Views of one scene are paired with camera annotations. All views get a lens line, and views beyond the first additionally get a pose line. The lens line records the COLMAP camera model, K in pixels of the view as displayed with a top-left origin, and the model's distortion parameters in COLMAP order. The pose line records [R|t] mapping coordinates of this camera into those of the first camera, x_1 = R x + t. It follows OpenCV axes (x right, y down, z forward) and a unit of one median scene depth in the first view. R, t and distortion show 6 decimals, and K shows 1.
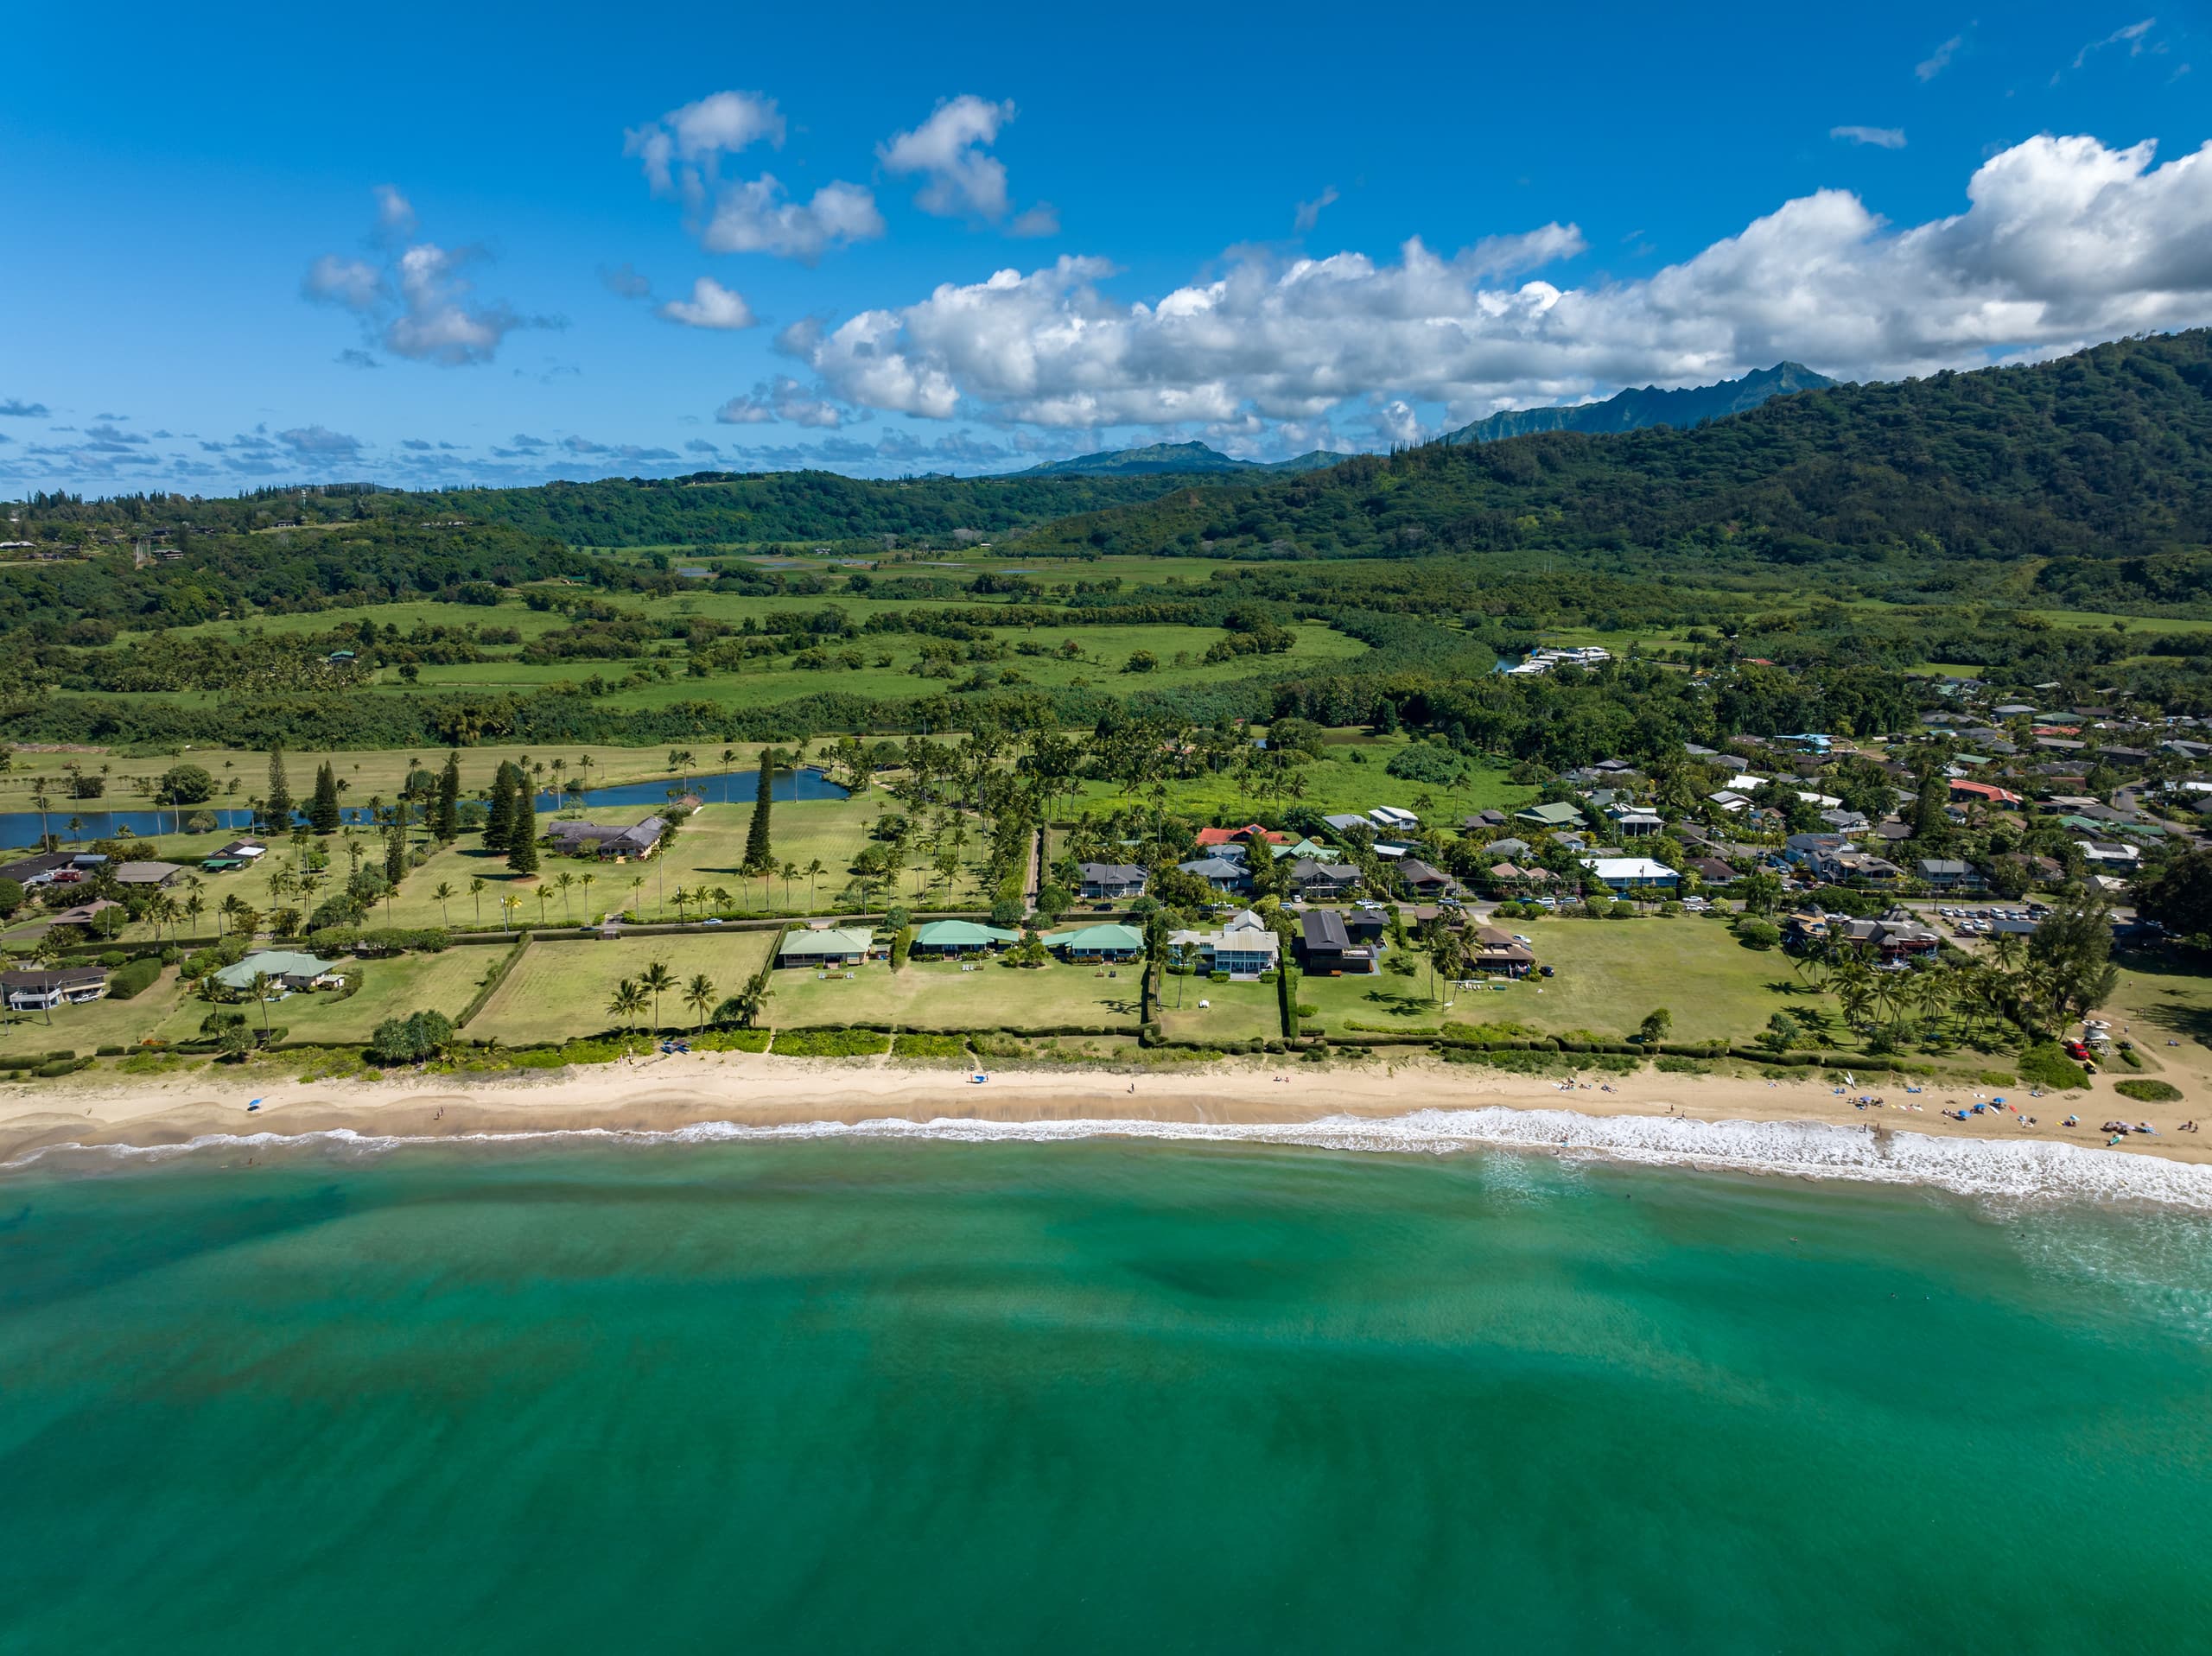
lens RADIAL K [[1580.8, 0, 1093.5], [0, 1580.8, 813.8], [0, 0, 1]] dist [-0.041860, 0.010758]
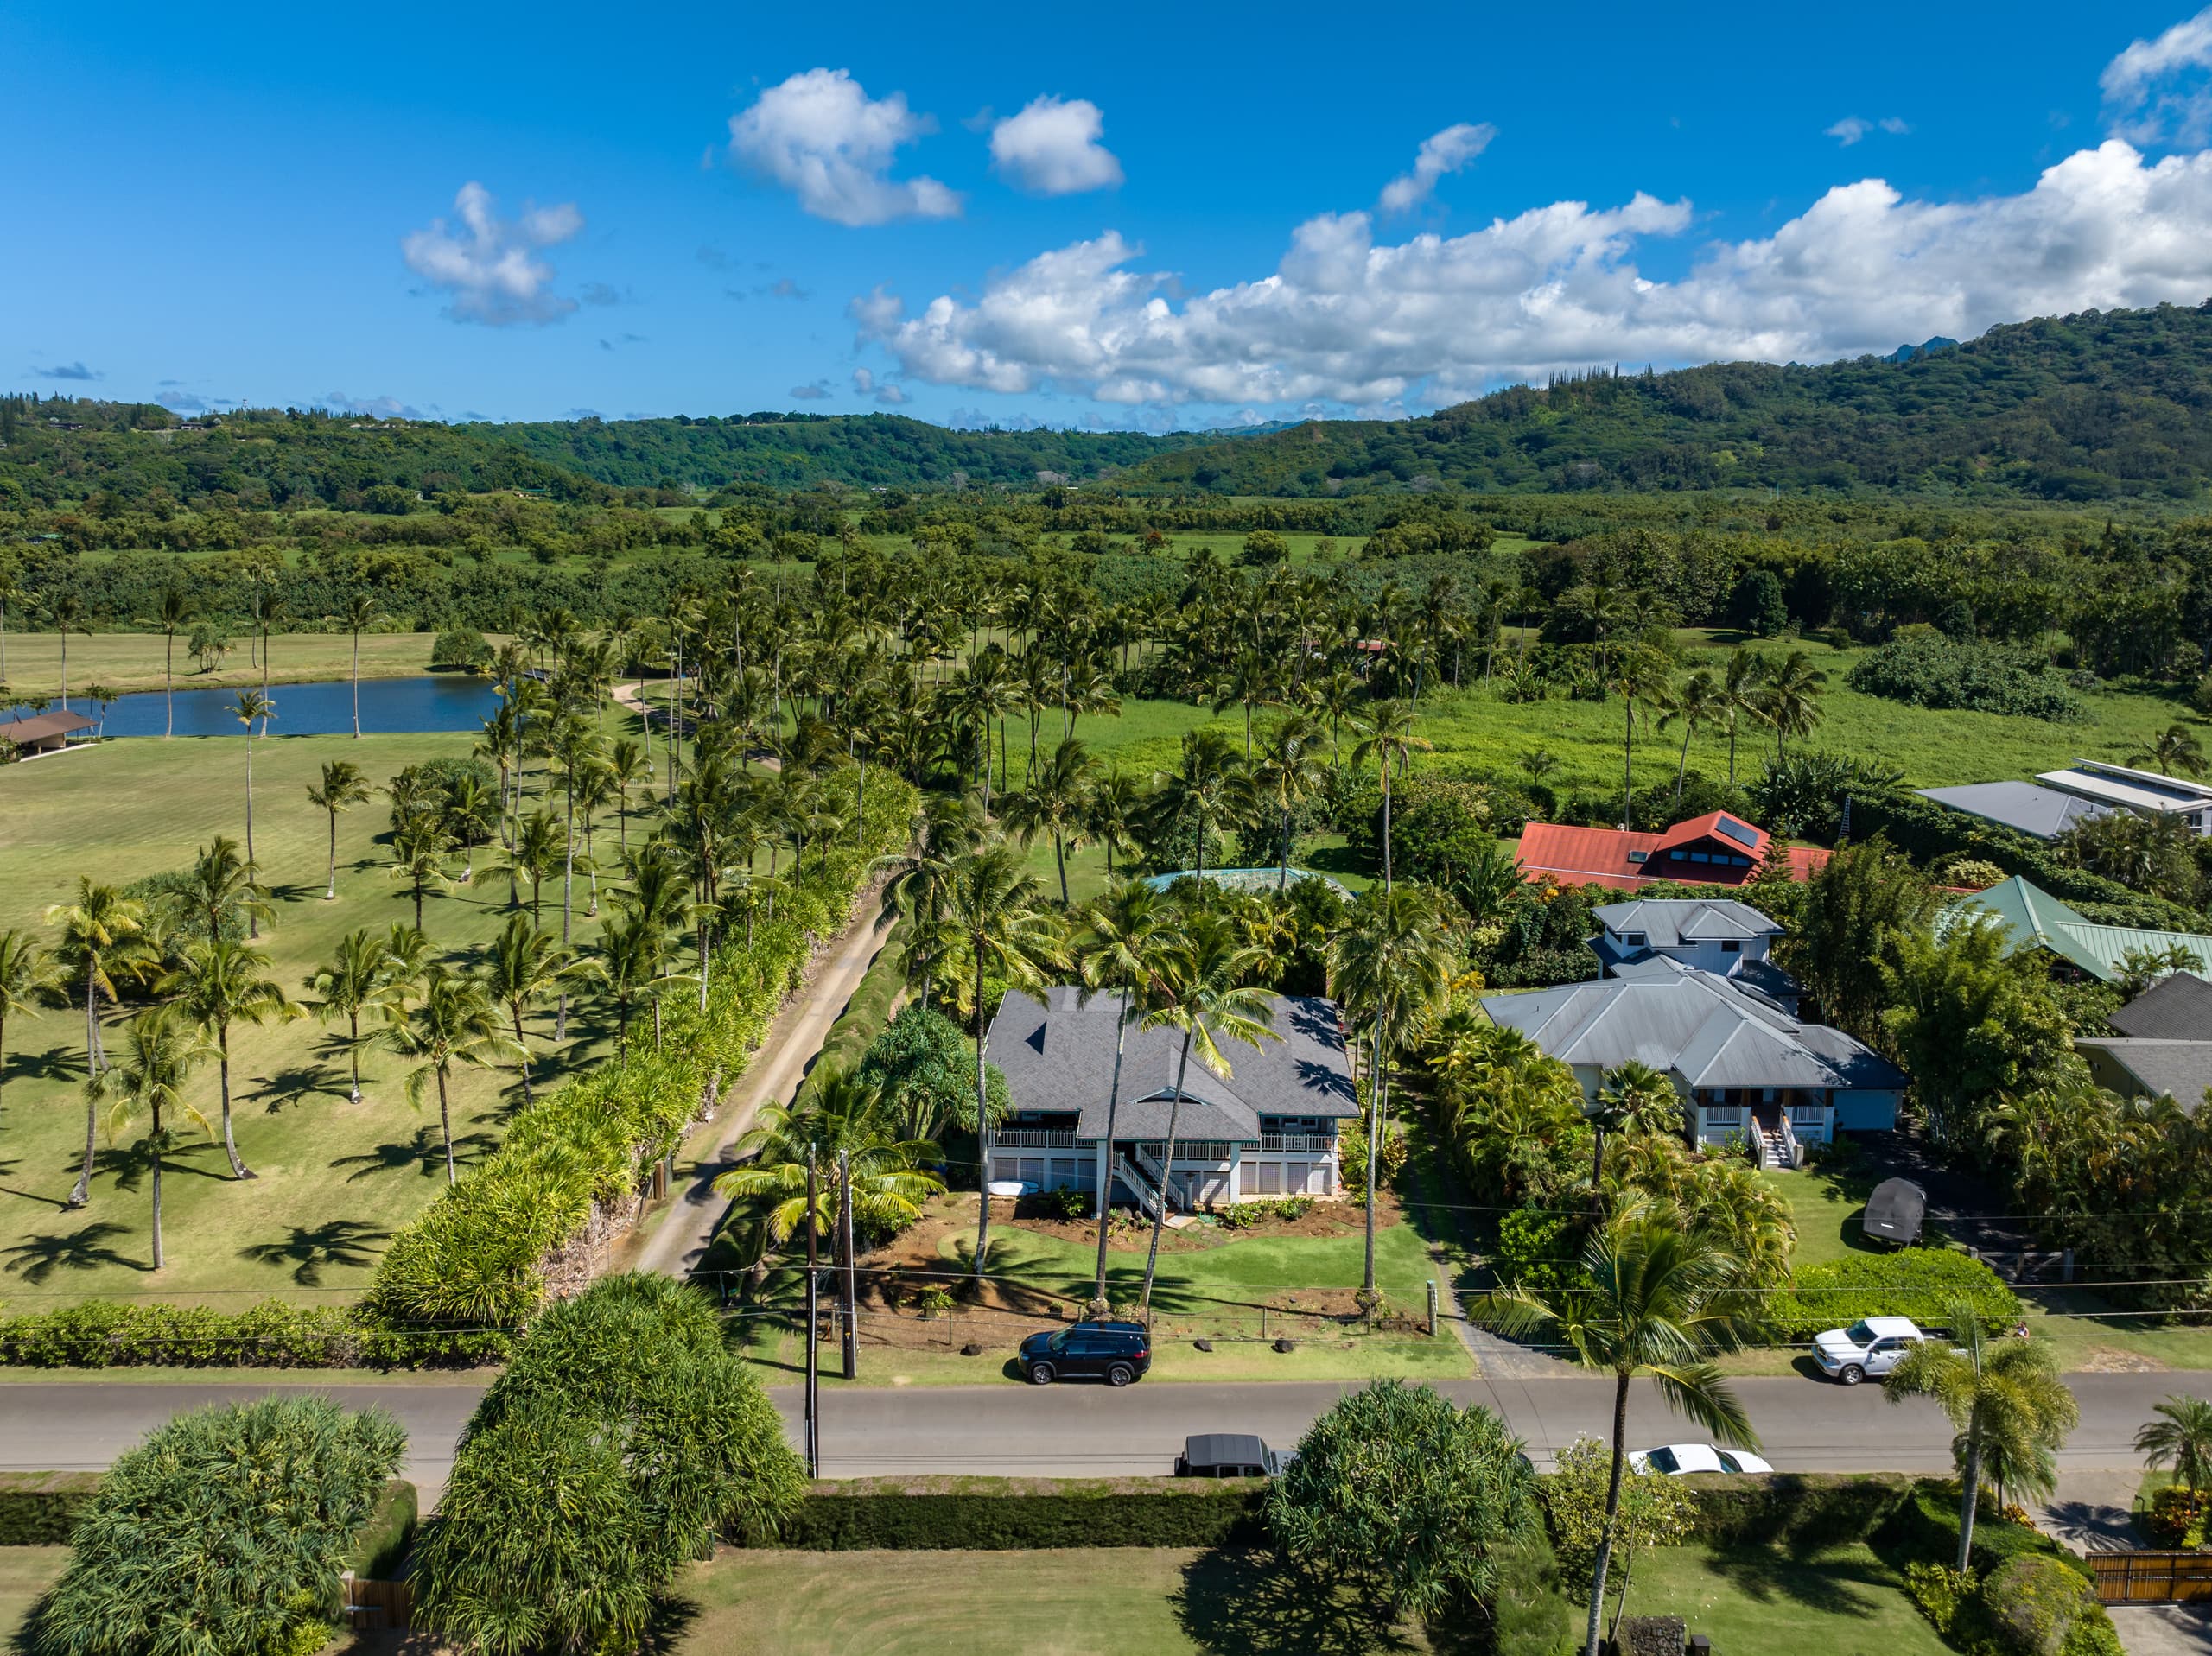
lens RADIAL K [[1635.4, 0, 1186.0], [0, 1635.4, 637.9], [0, 0, 1]] dist [-0.031561, 0.011548]
pose [[0.999854, 0.014682, -0.008763, 0.002928], [-0.015515, 0.994439, -0.104162, 0.001583], [0.007185, 0.104283, 0.994522, 0.154543]]
